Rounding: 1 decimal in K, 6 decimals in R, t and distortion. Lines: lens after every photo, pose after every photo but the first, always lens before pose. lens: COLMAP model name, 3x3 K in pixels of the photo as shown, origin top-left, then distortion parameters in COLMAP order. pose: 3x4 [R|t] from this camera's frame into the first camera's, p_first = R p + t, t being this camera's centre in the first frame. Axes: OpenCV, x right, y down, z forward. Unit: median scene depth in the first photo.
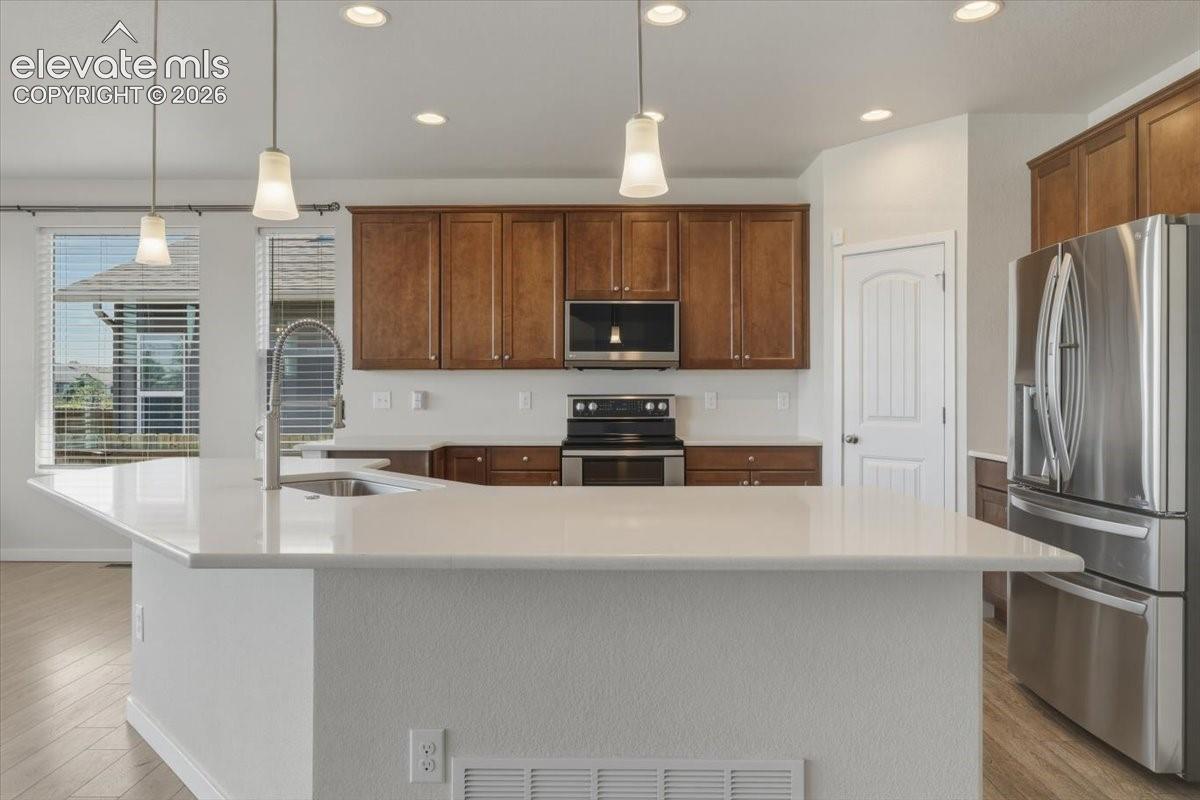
lens RADIAL K [[727.9, 0, 599.7], [0, 727.9, 390.9], [0, 0, 1]] dist [-0.019459, -0.002712]
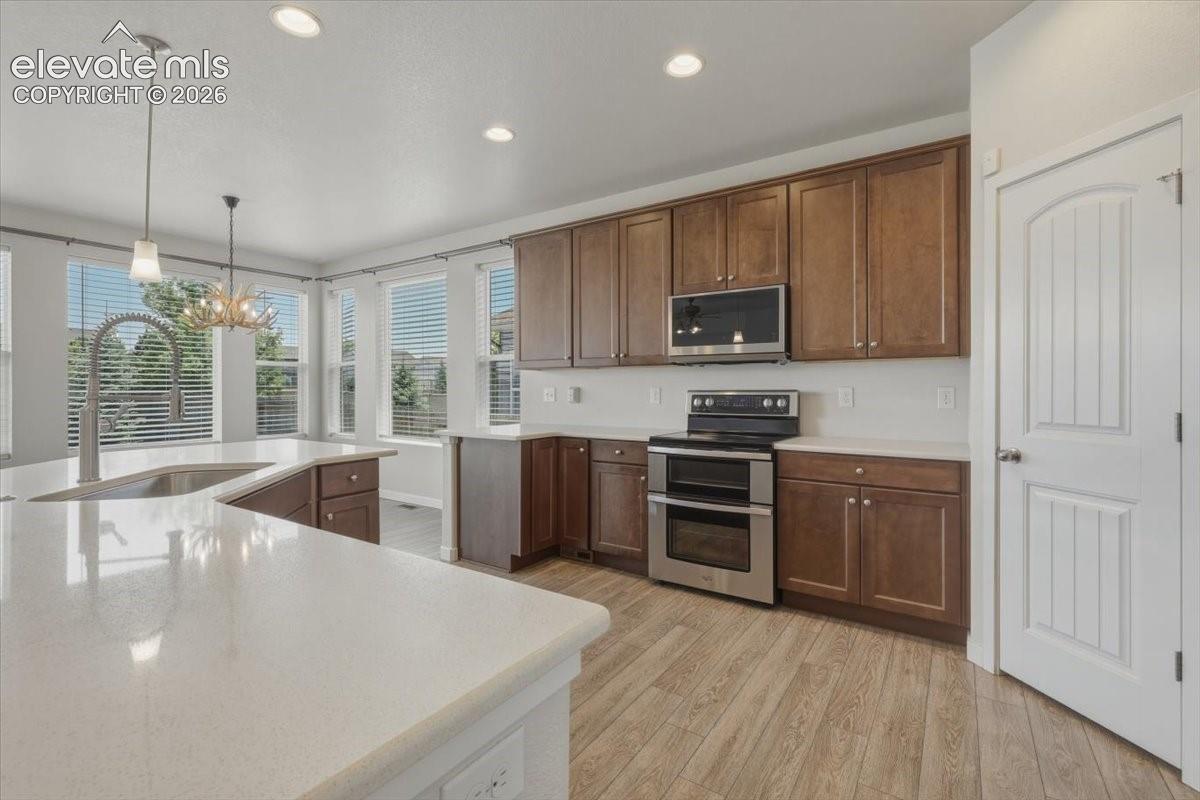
lens RADIAL K [[518.2, 0, 605.9], [0, 518.2, 392.0], [0, 0, 1]] dist [0.004939, -0.001870]
pose [[0.842397, 0.003159, -0.538848, 0.256929], [-0.000097, 0.999984, 0.005711, 0.003648], [0.538857, -0.004759, 0.842383, 0.341290]]
